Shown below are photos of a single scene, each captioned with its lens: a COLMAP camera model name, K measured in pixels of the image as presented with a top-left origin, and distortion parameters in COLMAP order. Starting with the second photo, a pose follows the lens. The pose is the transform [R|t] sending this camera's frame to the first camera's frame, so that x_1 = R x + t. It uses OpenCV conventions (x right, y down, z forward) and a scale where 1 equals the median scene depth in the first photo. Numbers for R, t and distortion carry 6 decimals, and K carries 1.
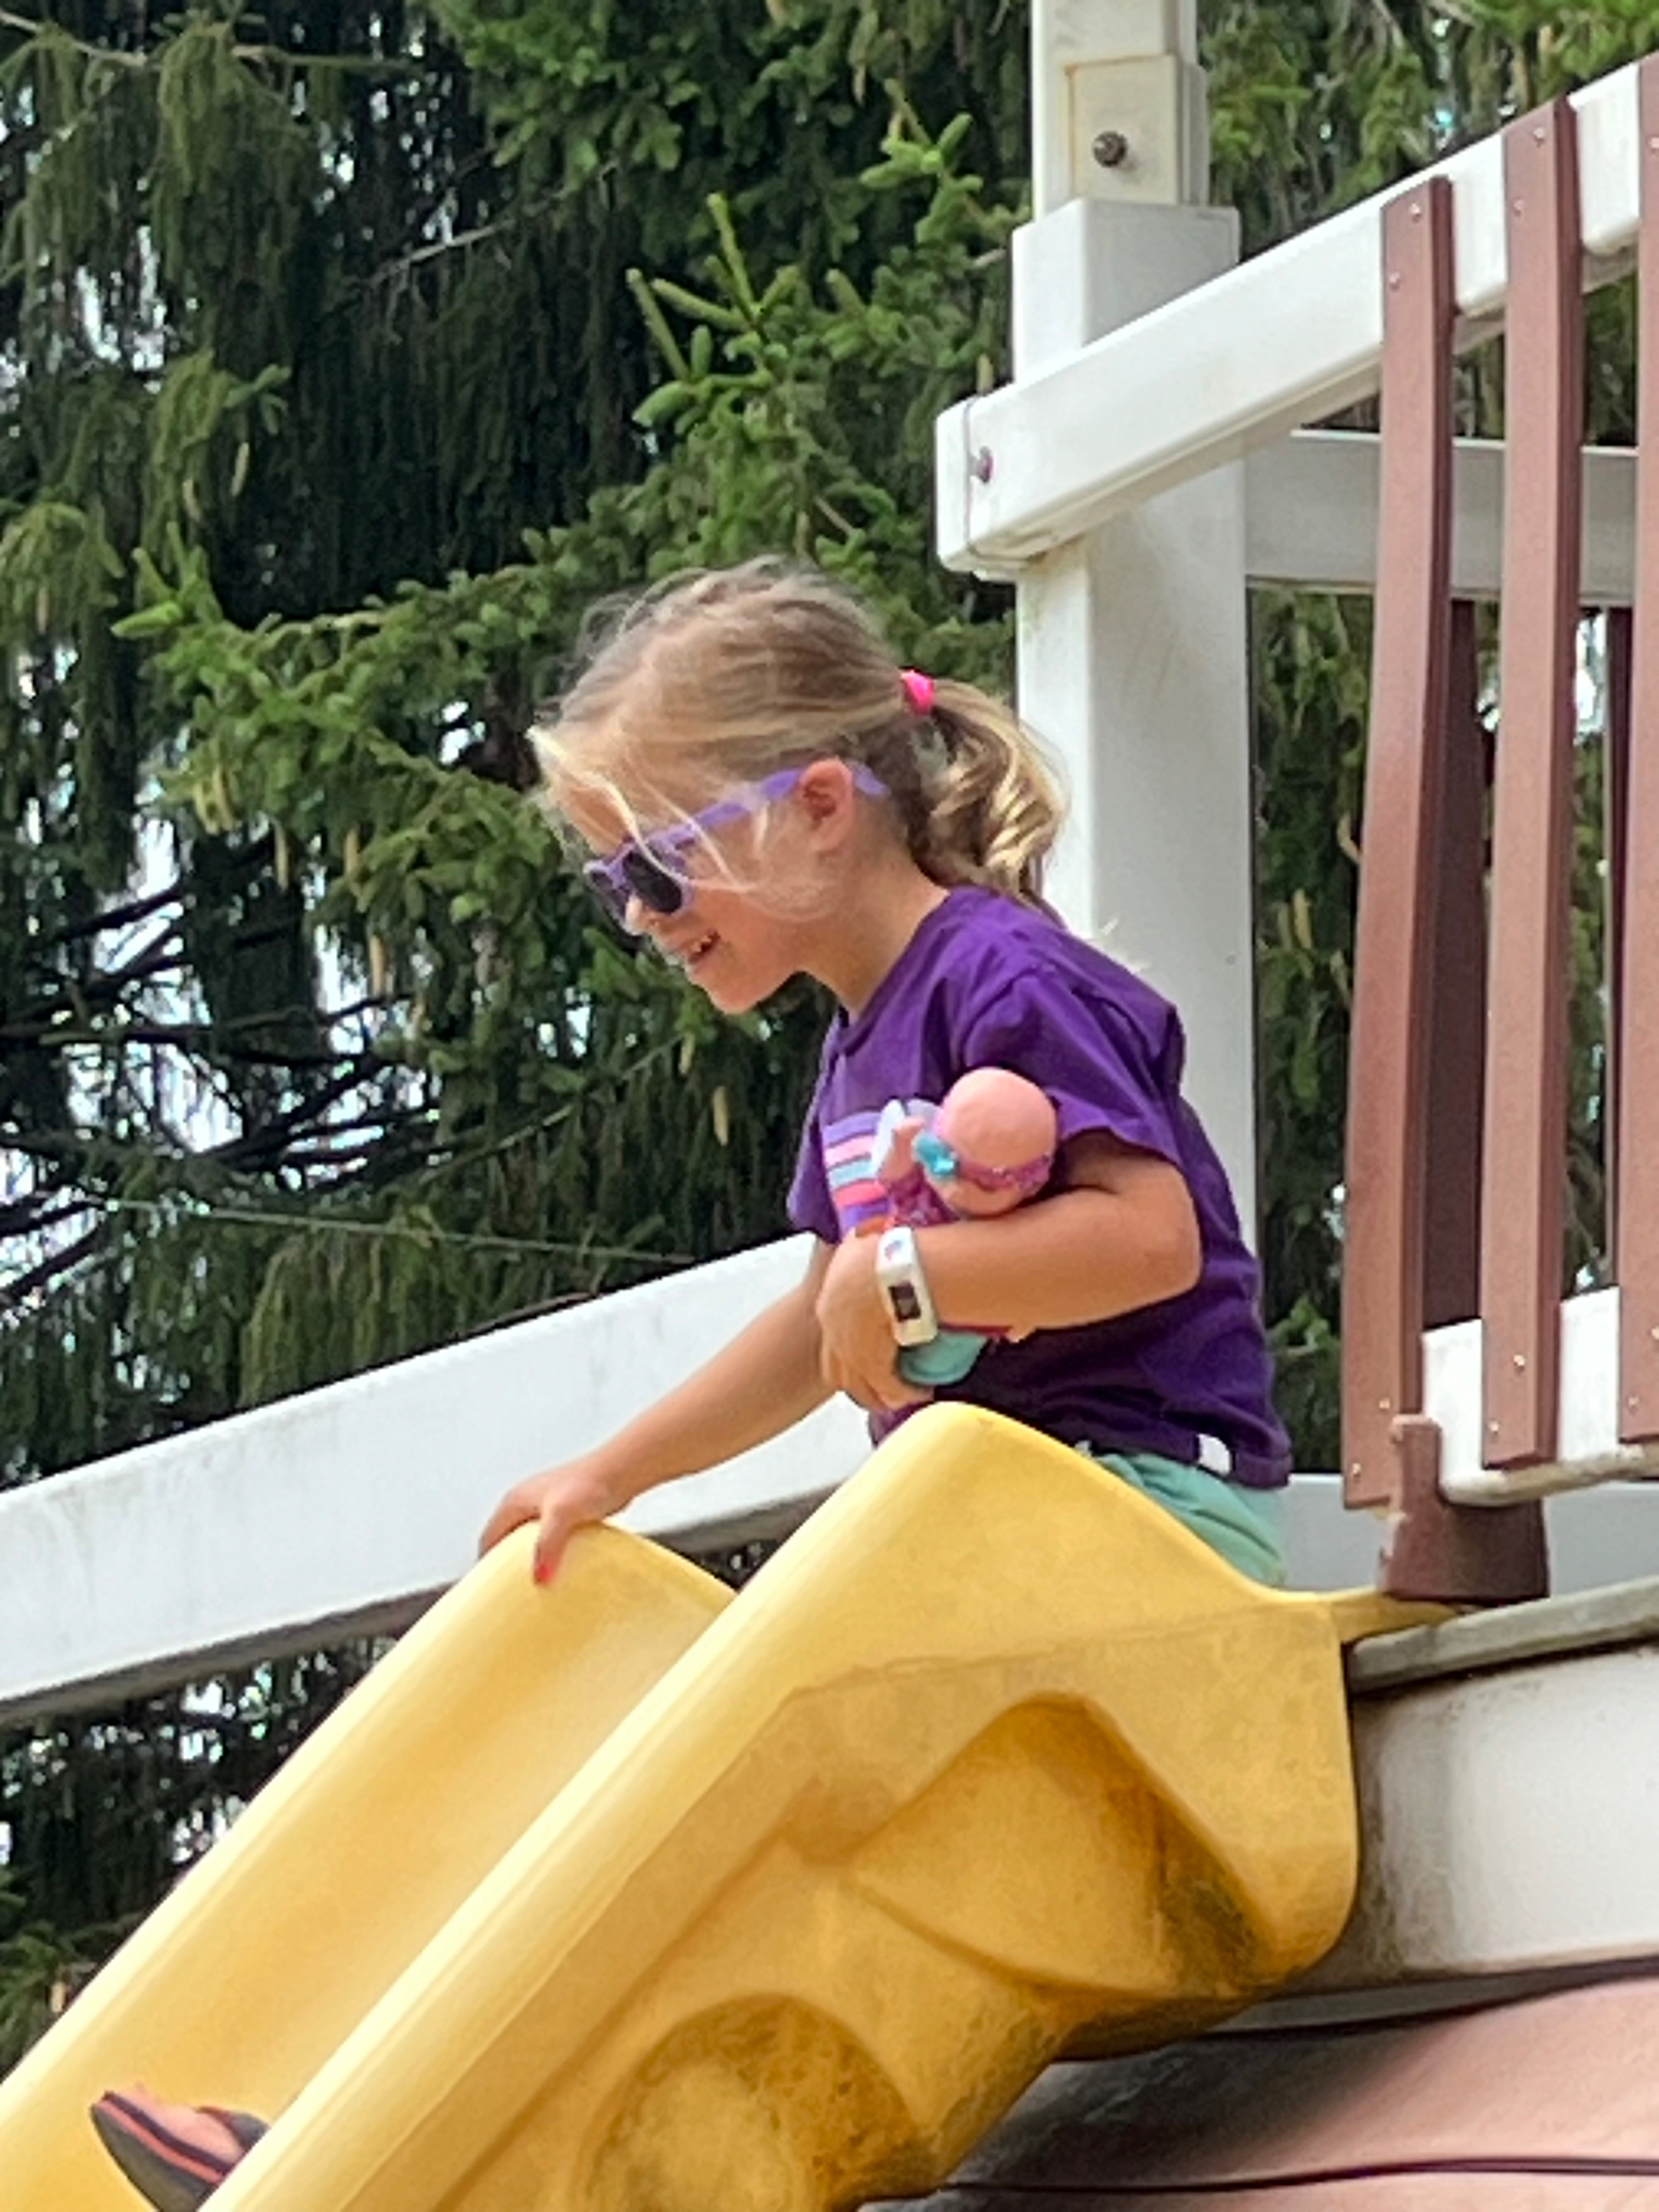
lens RADIAL K [[9888.6, 0, 829.5], [0, 9888.6, 1106.2], [0, 0, 1]] dist [-0.526537, 0.000000]
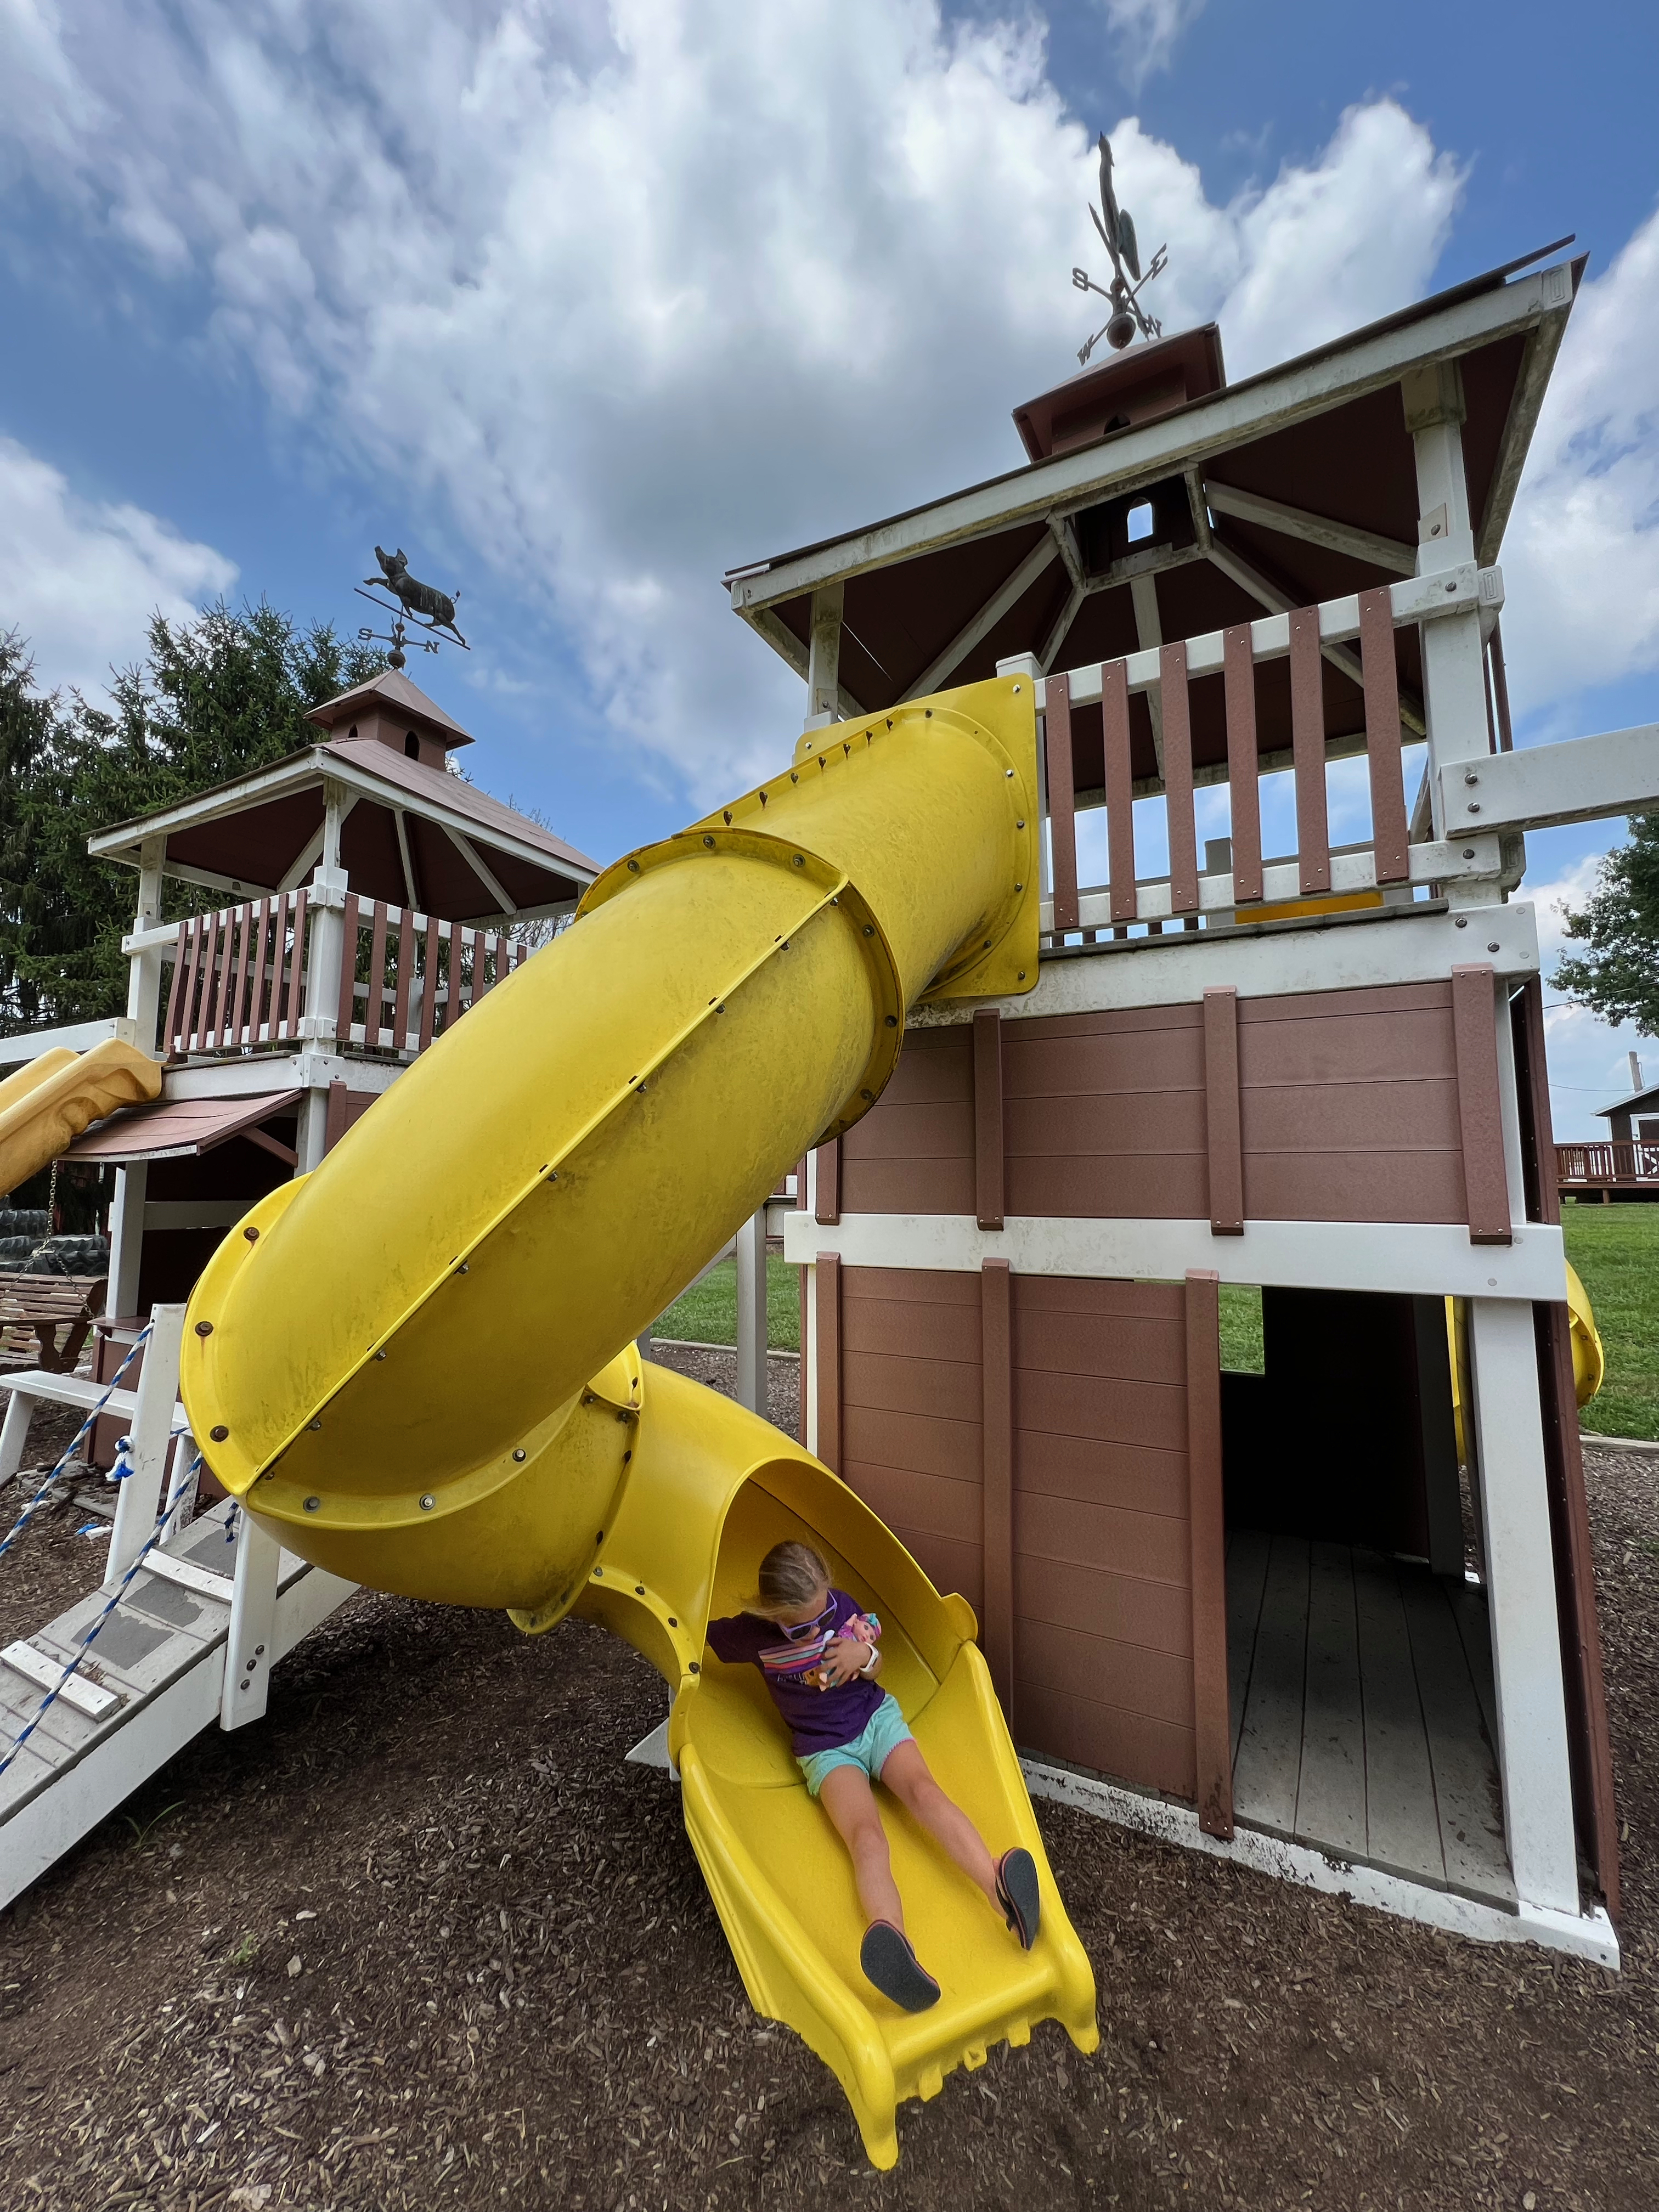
lens RADIAL K [[892.0, 0, 832.2], [0, 892.0, 1100.5], [0, 0, 1]] dist [0.000307, -0.000018]
pose [[0.775195, 0.079127, 0.626747, 0.014815], [-0.101235, 0.994862, -0.000388, 0.019866], [-0.623558, -0.063148, 0.779223, -0.126392]]
